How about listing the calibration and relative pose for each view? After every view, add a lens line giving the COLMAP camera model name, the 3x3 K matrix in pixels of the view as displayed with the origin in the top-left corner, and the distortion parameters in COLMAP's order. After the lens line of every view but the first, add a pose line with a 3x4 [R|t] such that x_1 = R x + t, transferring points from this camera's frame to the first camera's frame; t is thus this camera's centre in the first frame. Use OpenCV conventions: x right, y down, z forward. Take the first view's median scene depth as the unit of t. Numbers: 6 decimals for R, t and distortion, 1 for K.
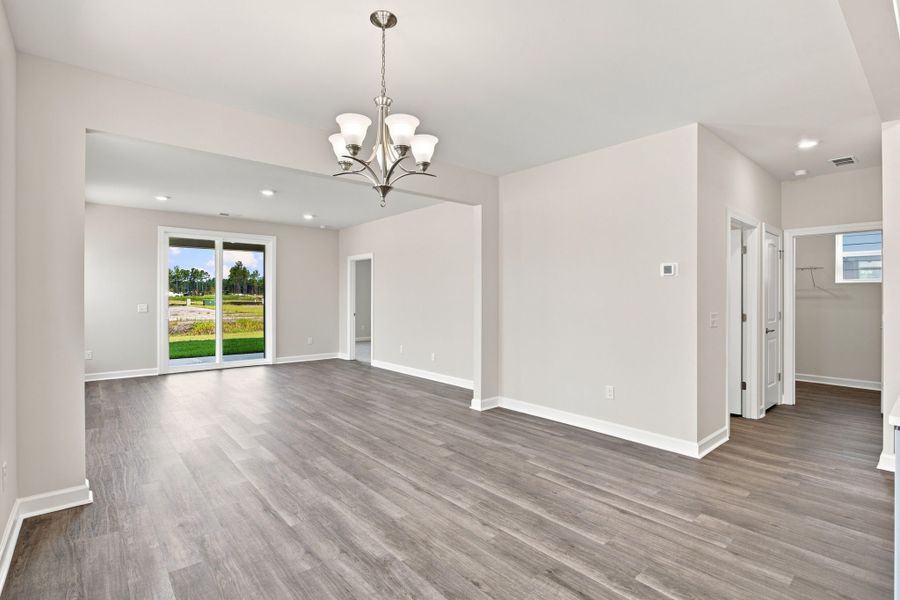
lens RADIAL K [[428.1, 0, 452.5], [0, 428.1, 296.1], [0, 0, 1]] dist [-0.023336, 0.000830]
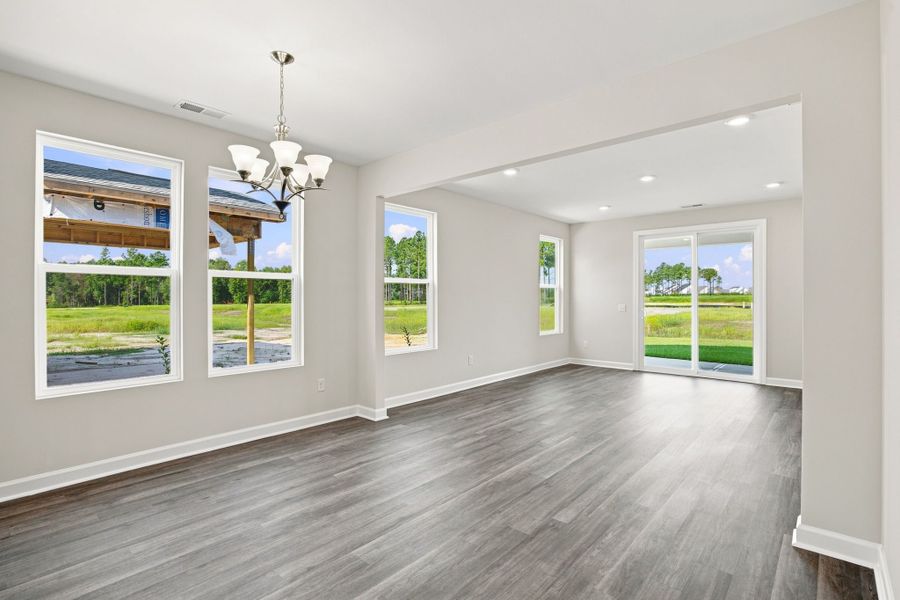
lens RADIAL K [[431.9, 0, 451.4], [0, 431.9, 298.9], [0, 0, 1]] dist [0.000052, -0.000767]
pose [[0.134739, 0.001280, -0.990880, 0.370753], [0.003067, 0.999994, 0.001708, 0.001660], [0.990876, -0.003269, 0.134734, 0.451064]]
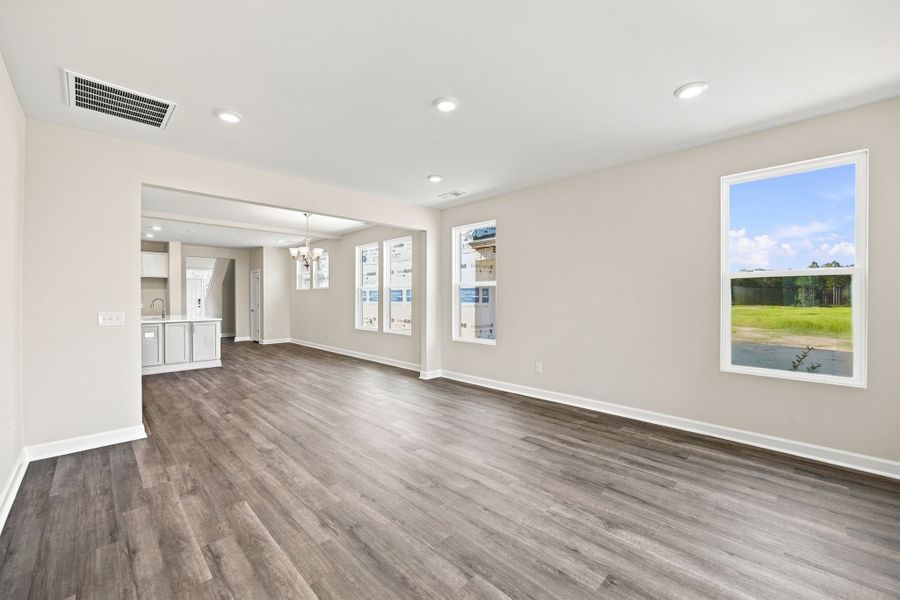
lens RADIAL K [[353.8, 0, 452.1], [0, 353.8, 303.1], [0, 0, 1]] dist [-0.020532, 0.000250]
pose [[-0.996489, -0.002100, -0.083703, -0.376722], [-0.003271, 0.999899, 0.013852, 0.000507], [0.083665, 0.014077, -0.996394, 1.355889]]
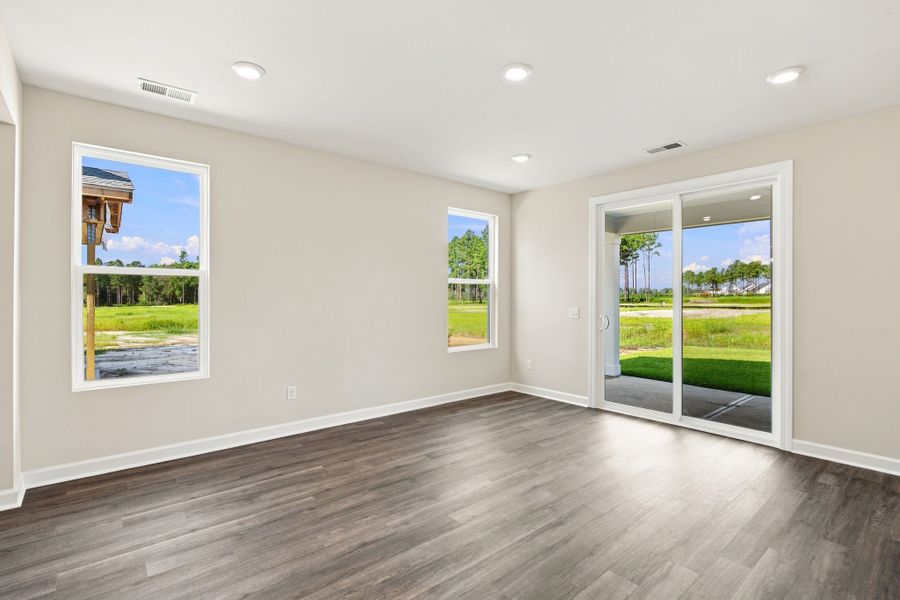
lens RADIAL K [[428.1, 0, 442.2], [0, 428.1, 298.1], [0, 0, 1]] dist [-0.023336, 0.000830]
pose [[-0.017915, 0.000257, -0.999839, 0.024513], [0.001006, 0.999999, 0.000239, 0.001175], [0.999839, -0.001002, -0.017915, 0.875980]]
